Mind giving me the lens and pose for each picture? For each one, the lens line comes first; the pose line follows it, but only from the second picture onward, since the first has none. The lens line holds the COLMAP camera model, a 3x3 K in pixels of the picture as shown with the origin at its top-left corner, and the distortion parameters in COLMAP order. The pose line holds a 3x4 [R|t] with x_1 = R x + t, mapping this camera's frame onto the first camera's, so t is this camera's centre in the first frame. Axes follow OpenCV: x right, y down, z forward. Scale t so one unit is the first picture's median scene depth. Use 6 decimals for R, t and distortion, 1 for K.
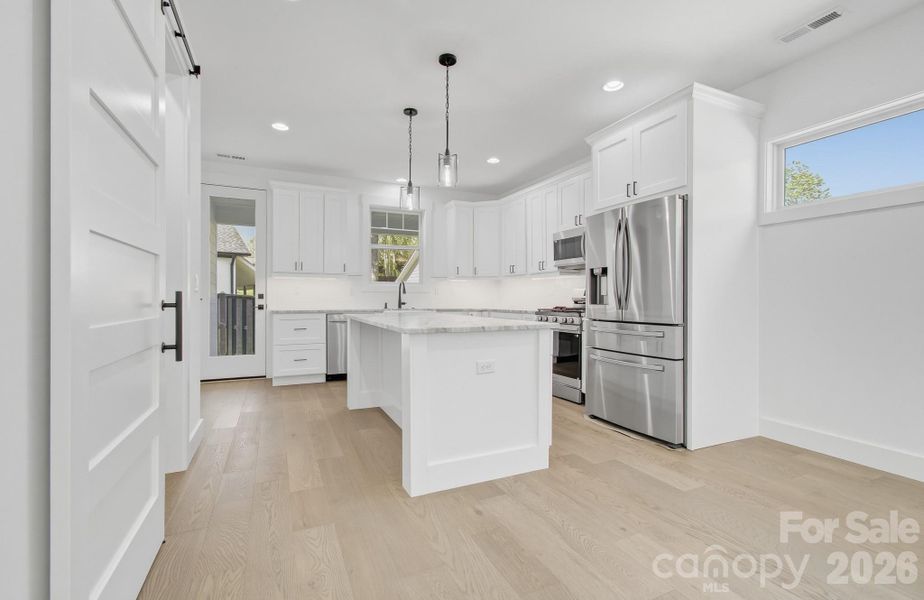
lens RADIAL K [[413.6, 0, 464.7], [0, 413.6, 302.8], [0, 0, 1]] dist [-0.003149, 0.000540]
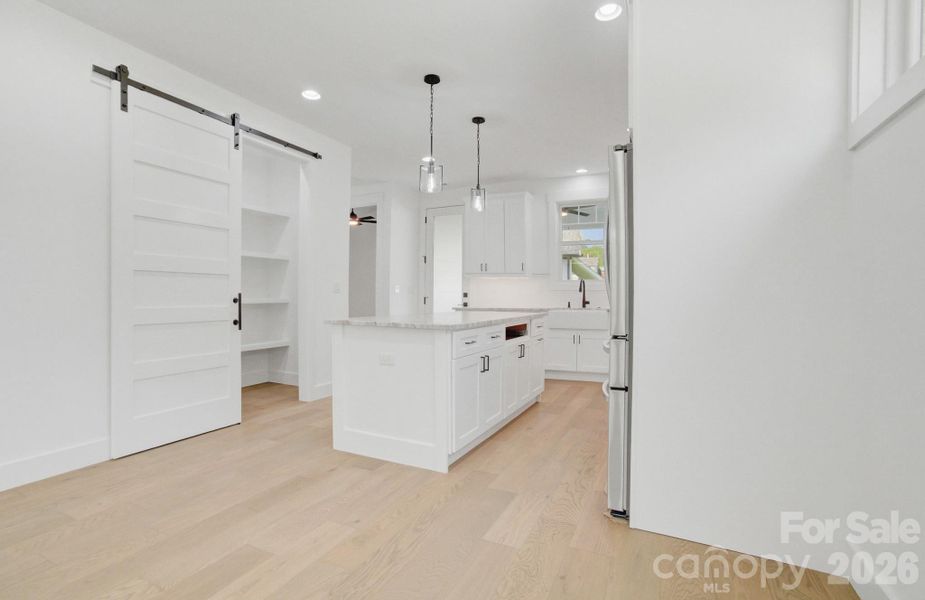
lens RADIAL K [[443.5, 0, 458.6], [0, 443.5, 298.5], [0, 0, 1]] dist [-0.111542, 0.080491]
pose [[0.615600, 0.004953, -0.788043, 0.569487], [-0.010453, 0.999944, -0.001881, -0.003210], [0.787989, 0.009395, 0.615617, 0.220294]]
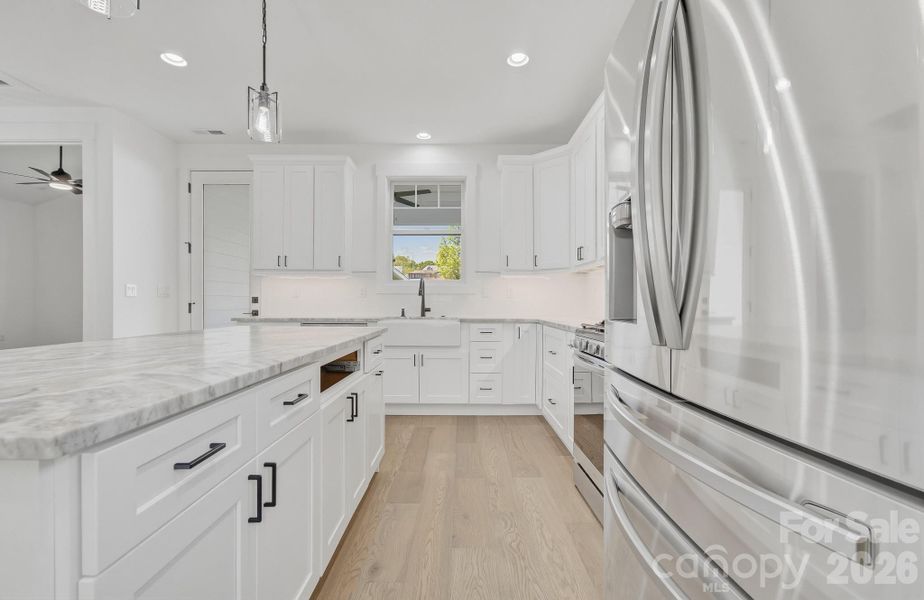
lens RADIAL K [[403.3, 0, 464.8], [0, 403.3, 304.9], [0, 0, 1]] dist [-0.020515, 0.009987]
pose [[0.904725, 0.004026, -0.425976, 0.262248], [-0.007234, 0.999956, -0.005912, -0.004057], [0.425934, 0.008430, 0.904715, 0.509557]]
